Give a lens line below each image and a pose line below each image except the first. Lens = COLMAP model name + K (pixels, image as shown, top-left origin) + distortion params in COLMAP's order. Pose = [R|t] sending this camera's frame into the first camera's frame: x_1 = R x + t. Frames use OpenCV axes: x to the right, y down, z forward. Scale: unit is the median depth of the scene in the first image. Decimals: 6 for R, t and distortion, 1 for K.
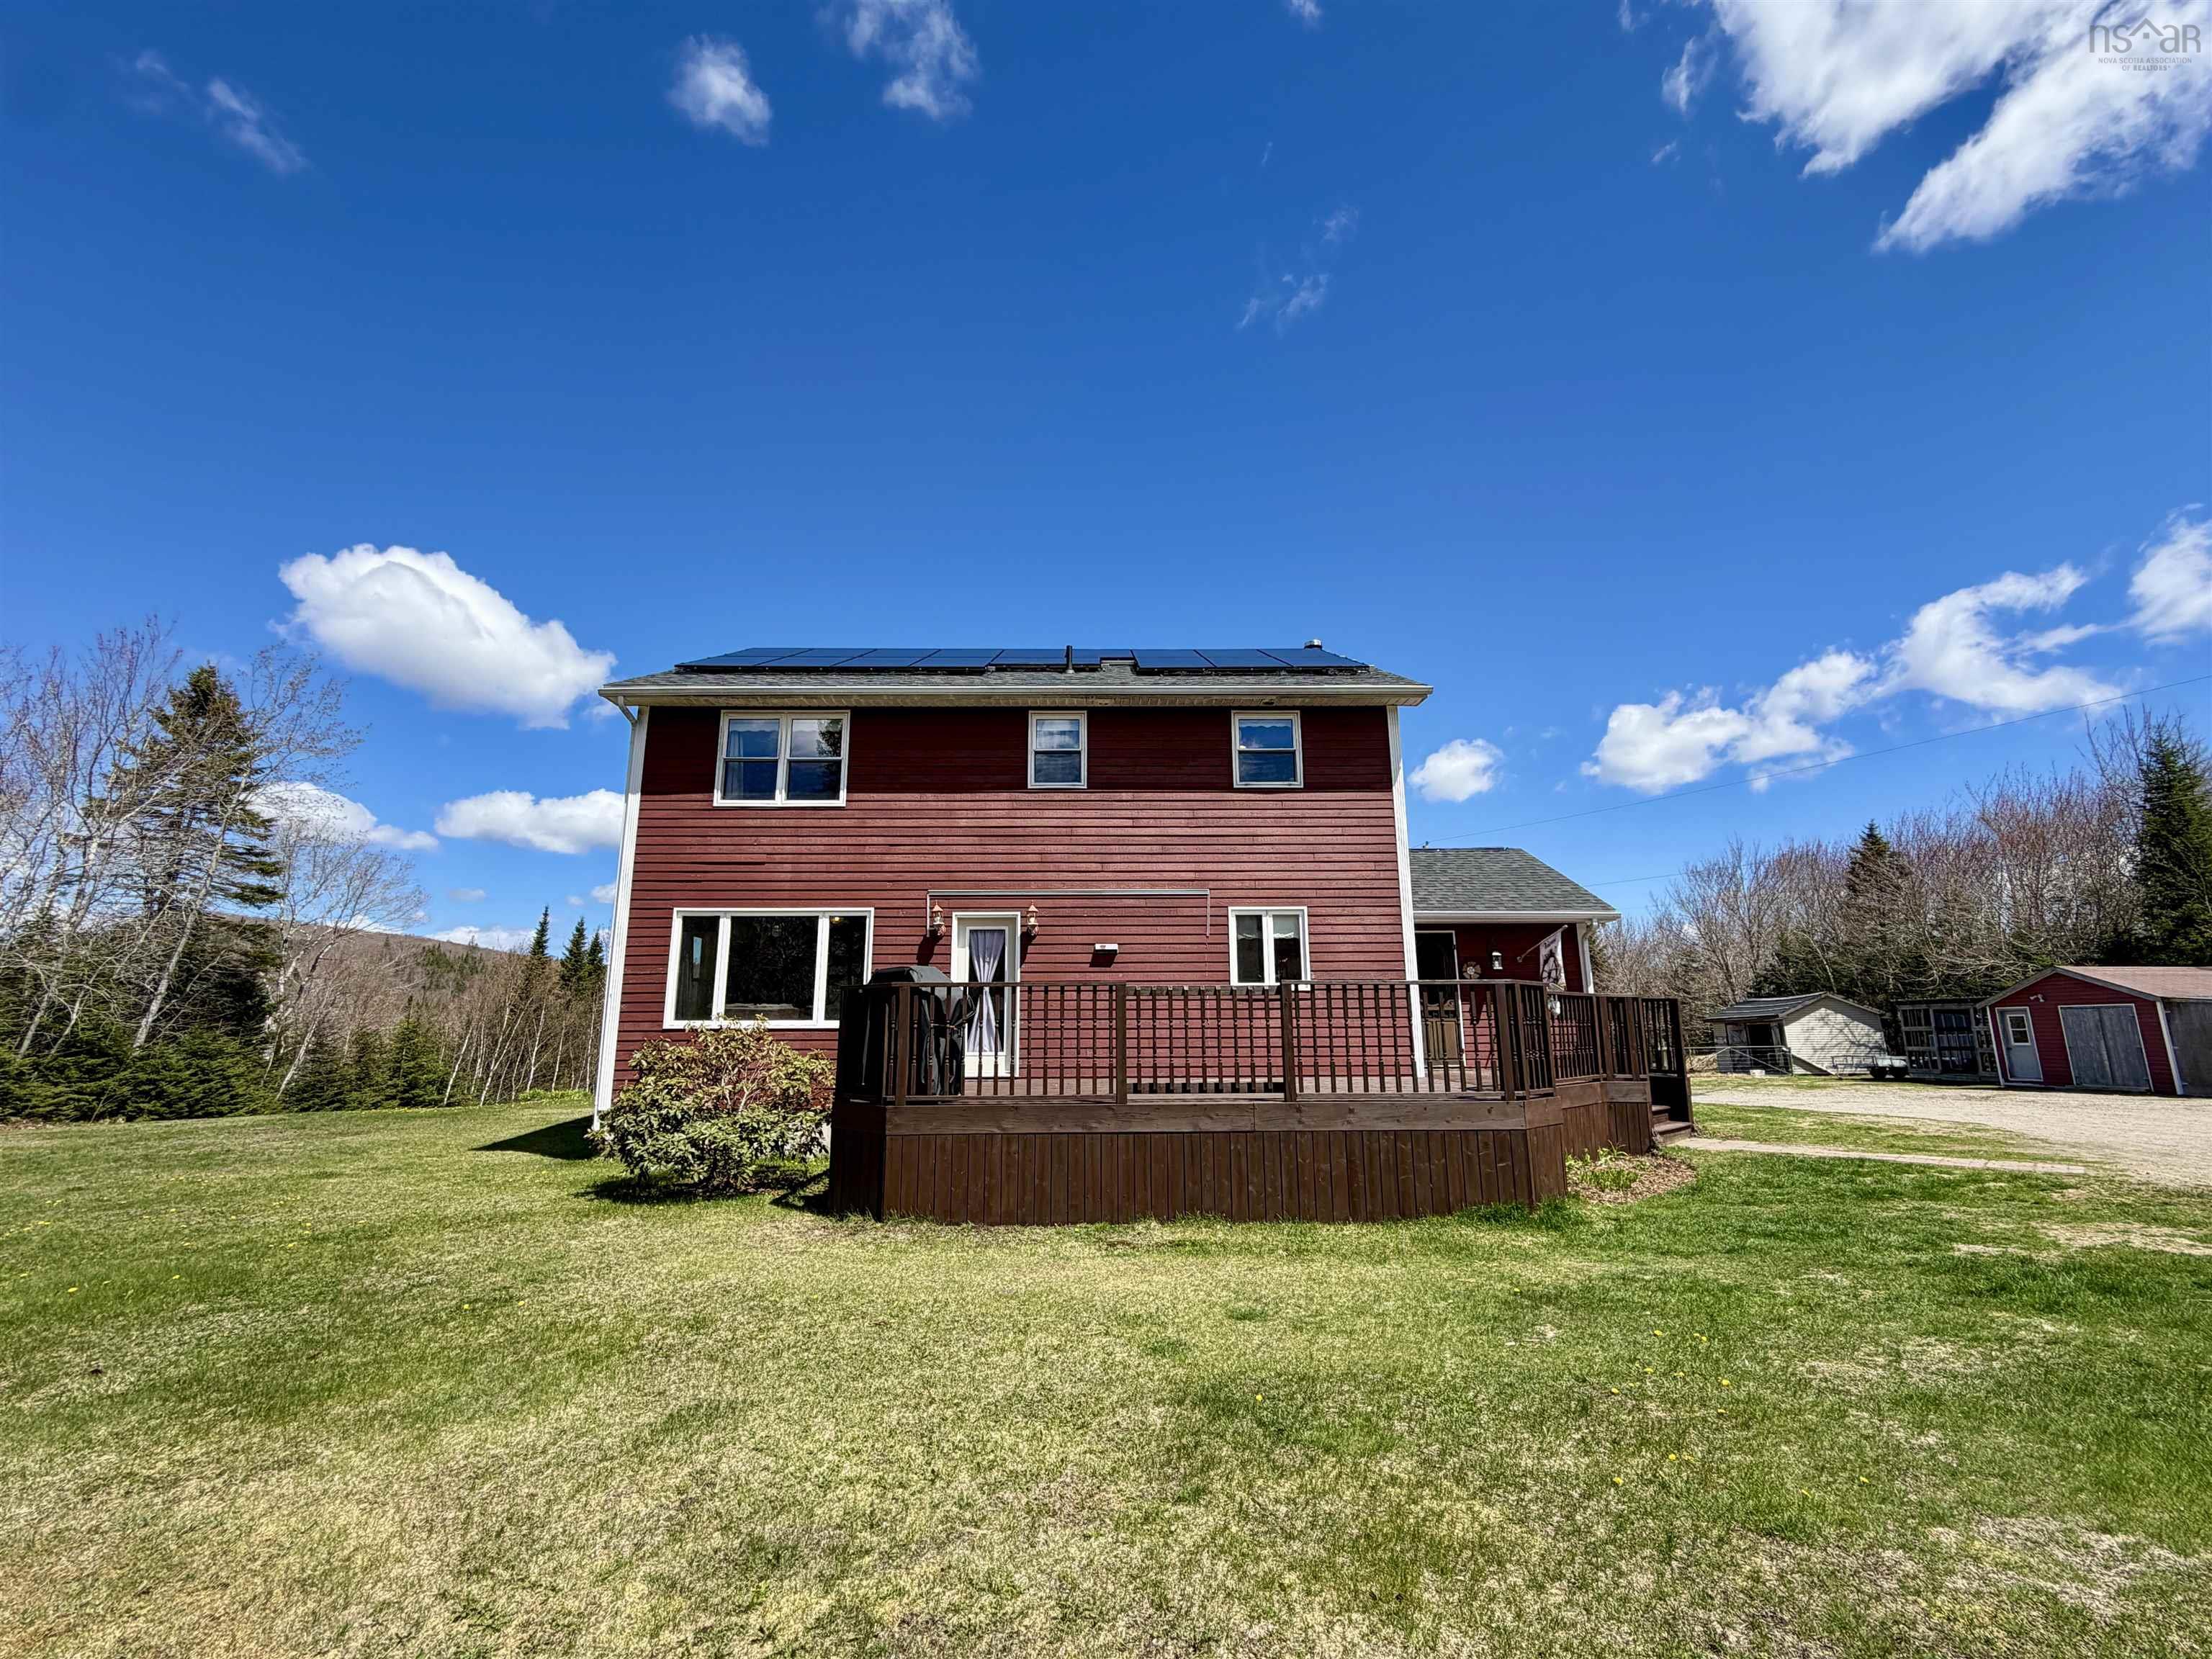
lens RADIAL K [[991.3, 0, 1116.0], [0, 991.3, 832.8], [0, 0, 1]] dist [0.004020, 0.000287]
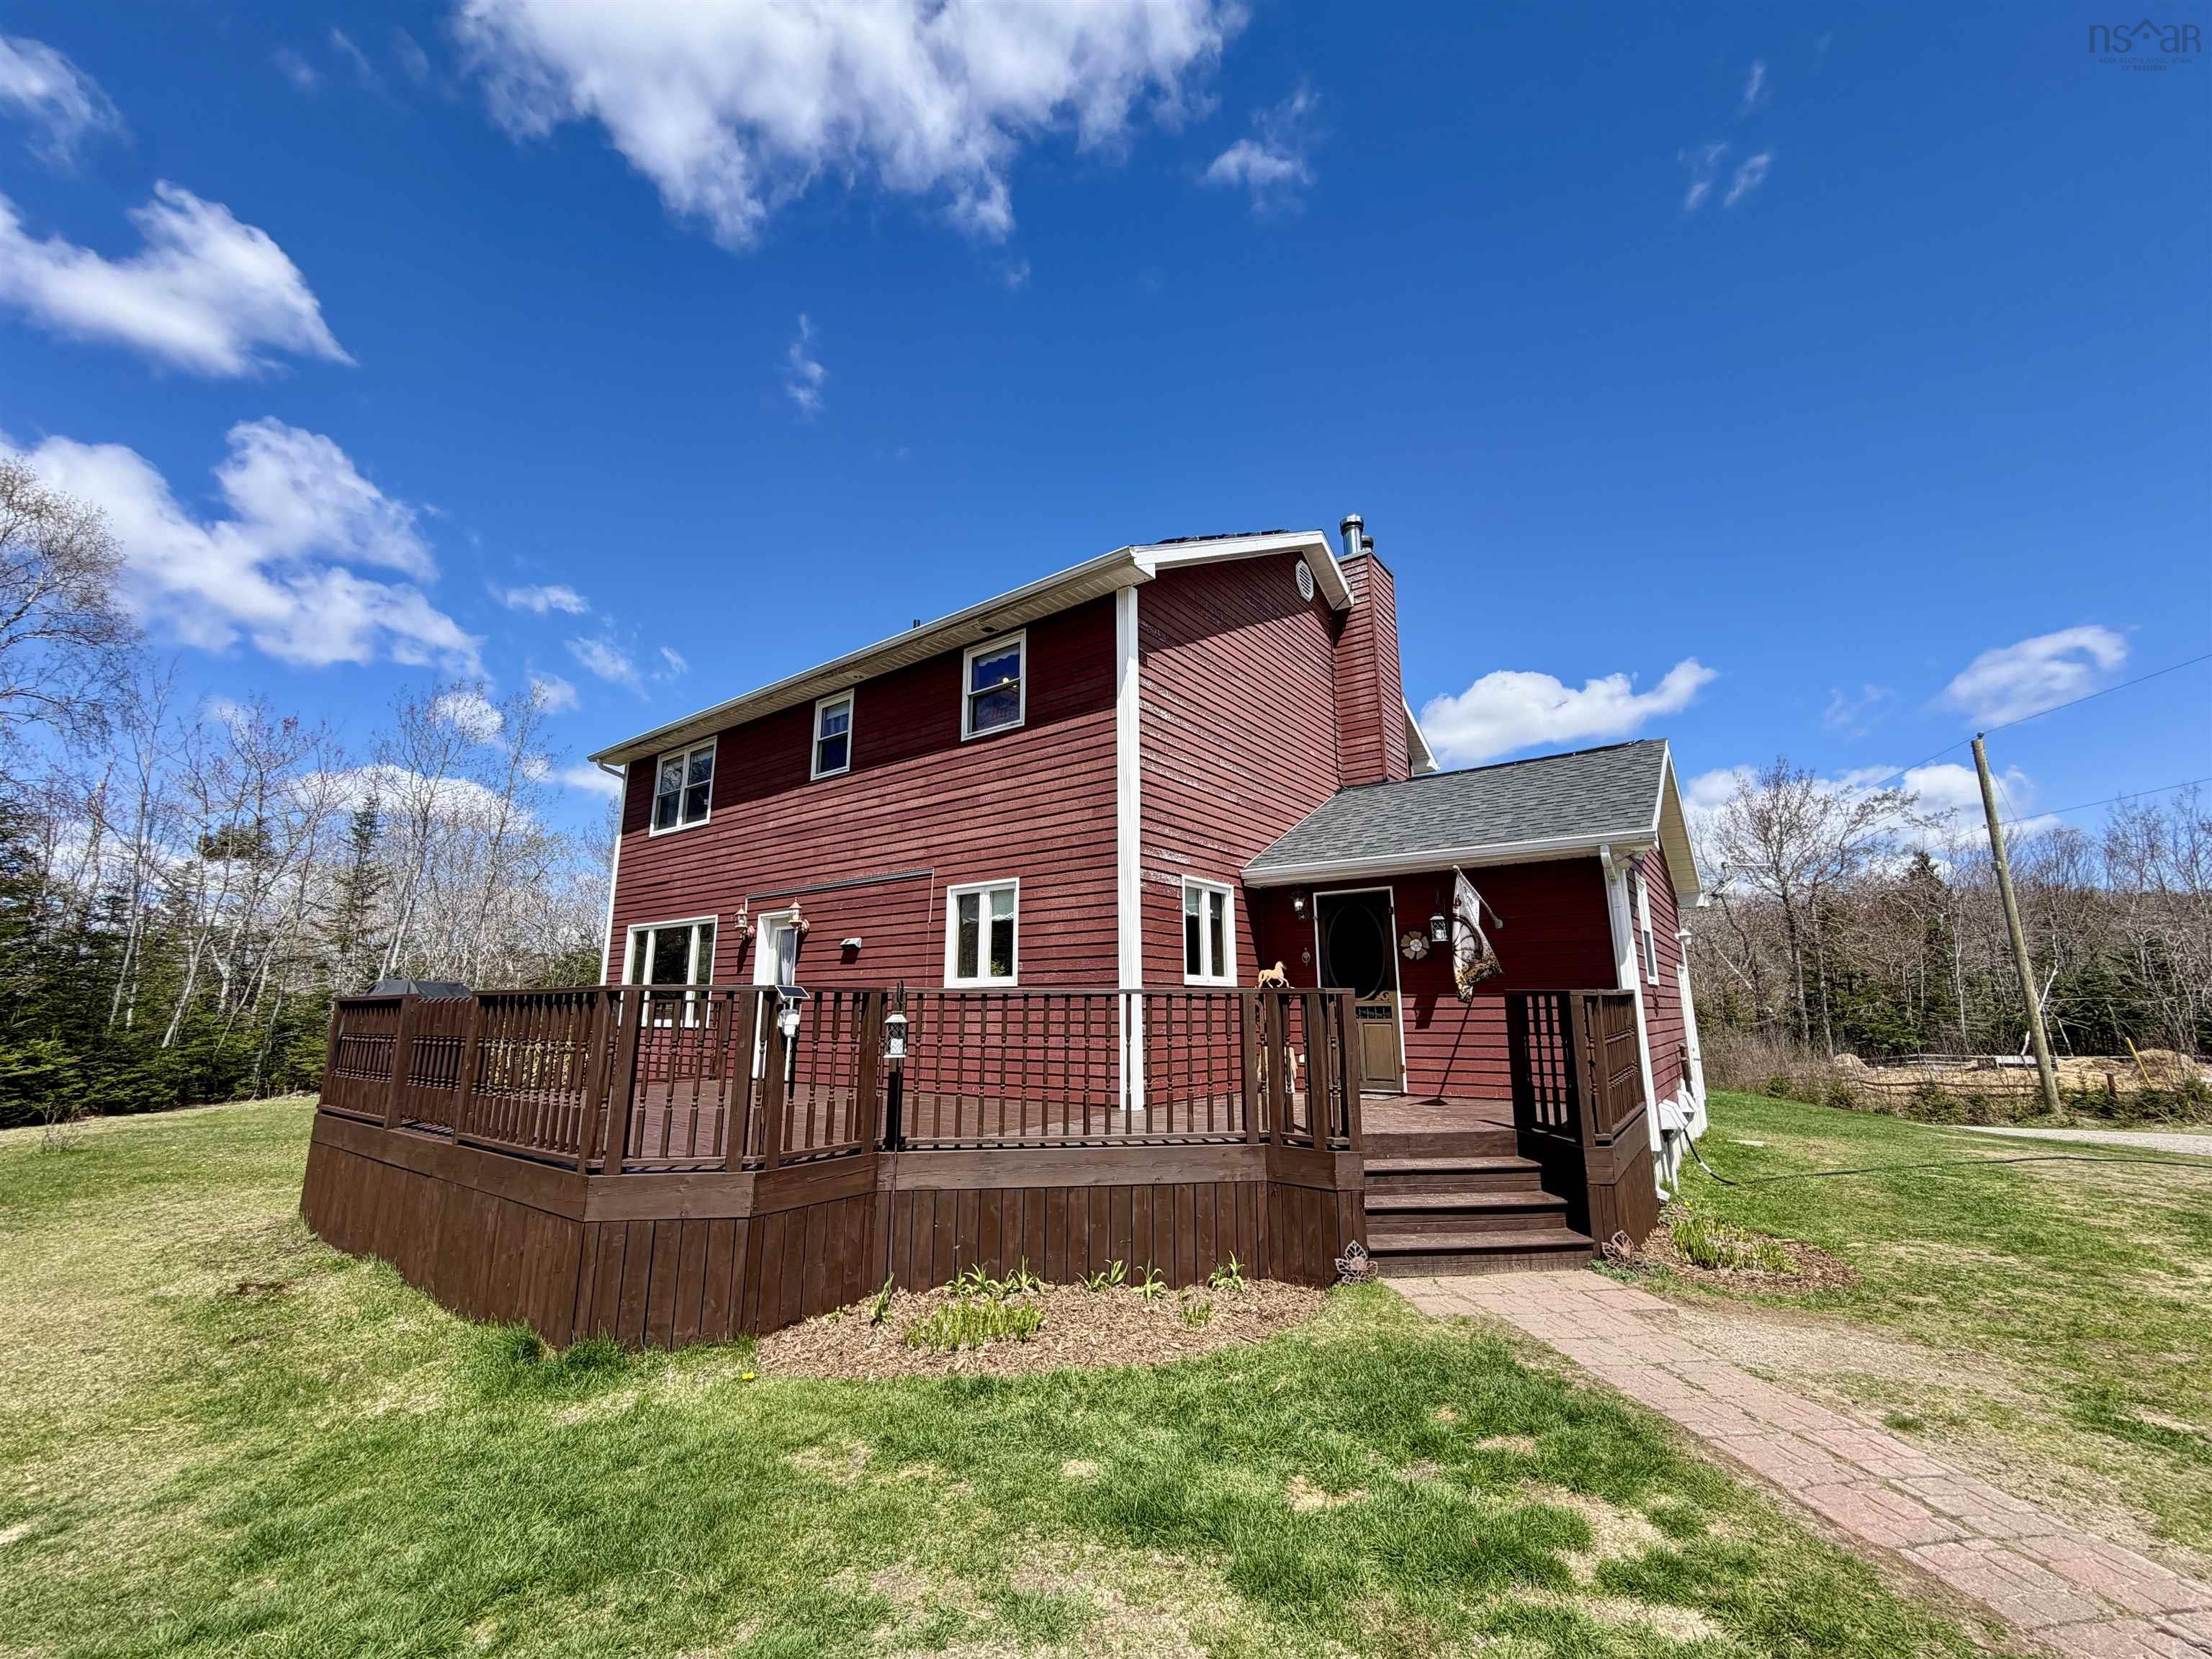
lens RADIAL K [[882.5, 0, 1085.5], [0, 882.5, 816.0], [0, 0, 1]] dist [0.013099, 0.000063]
pose [[0.773665, -0.131308, -0.619840, 0.660387], [0.127528, 0.990540, -0.050661, 0.067911], [0.620628, -0.039853, 0.783091, 0.492527]]
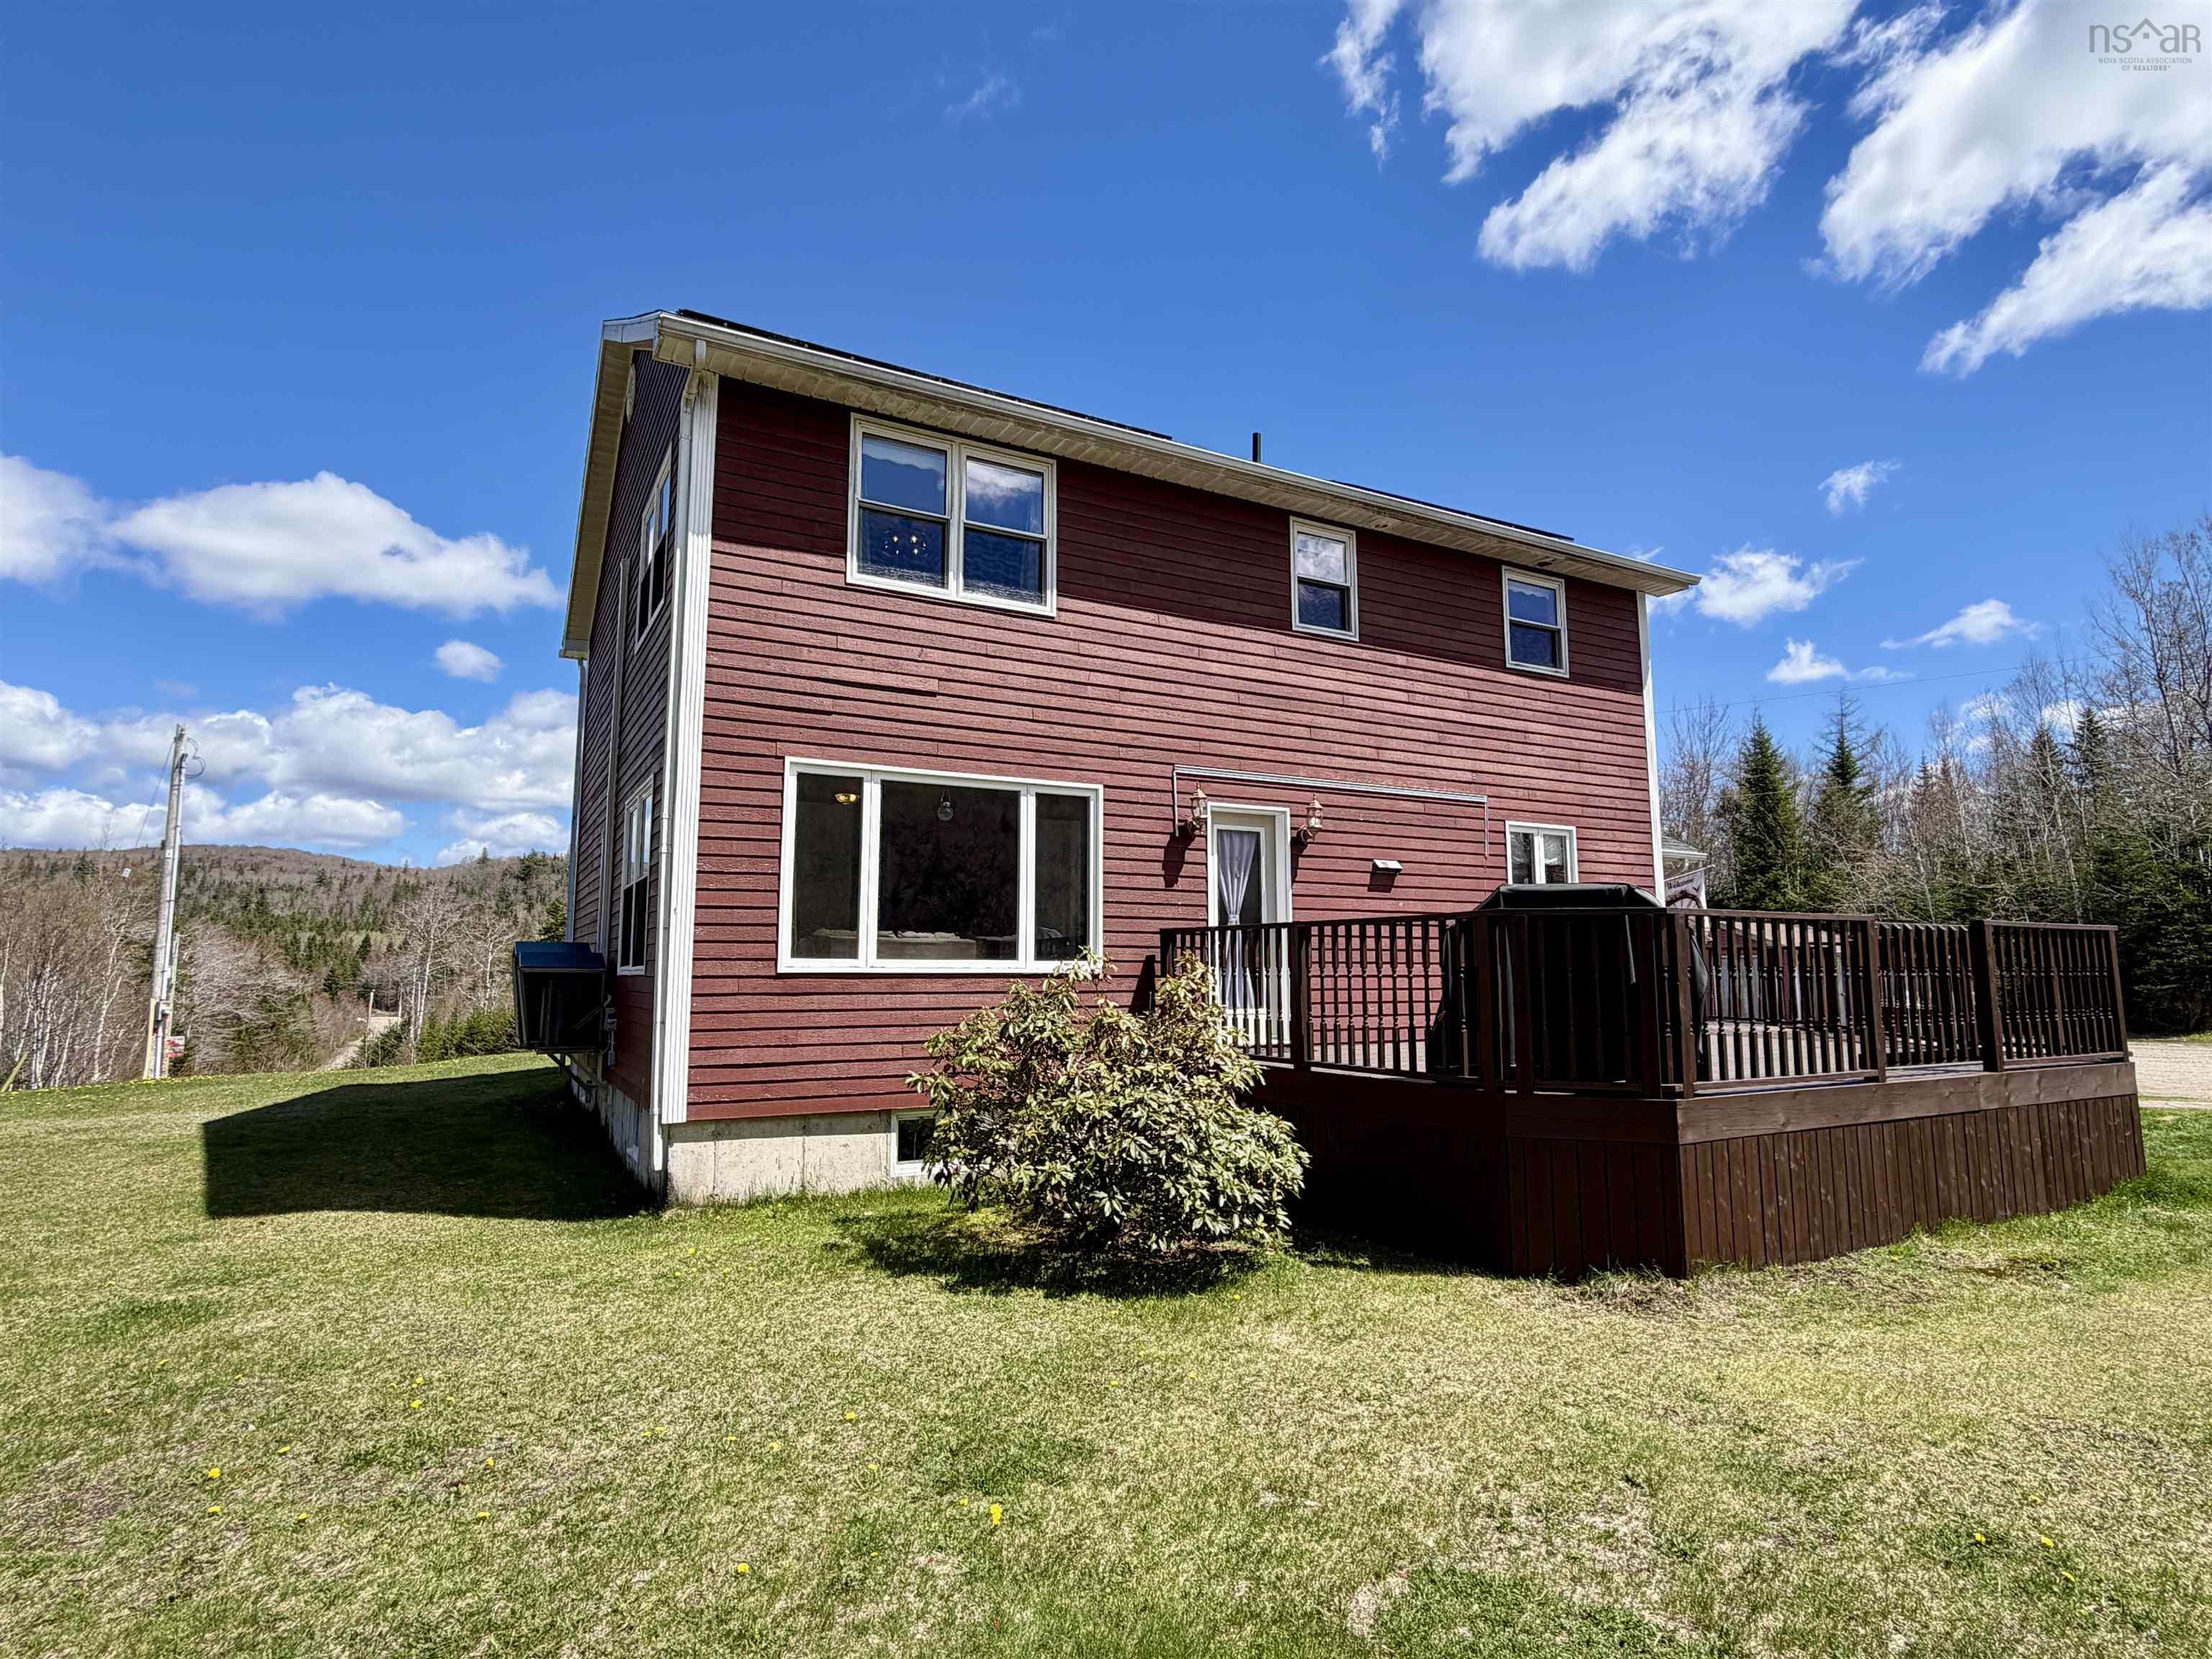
lens RADIAL K [[1158.1, 0, 1123.4], [0, 1158.1, 836.5], [0, 0, 1]] dist [-0.005785, -0.000819]
pose [[0.885801, 0.059381, 0.460251, -0.560144], [-0.096110, 0.993751, 0.056763, 0.064011], [-0.454004, -0.094516, 0.885973, 0.332110]]
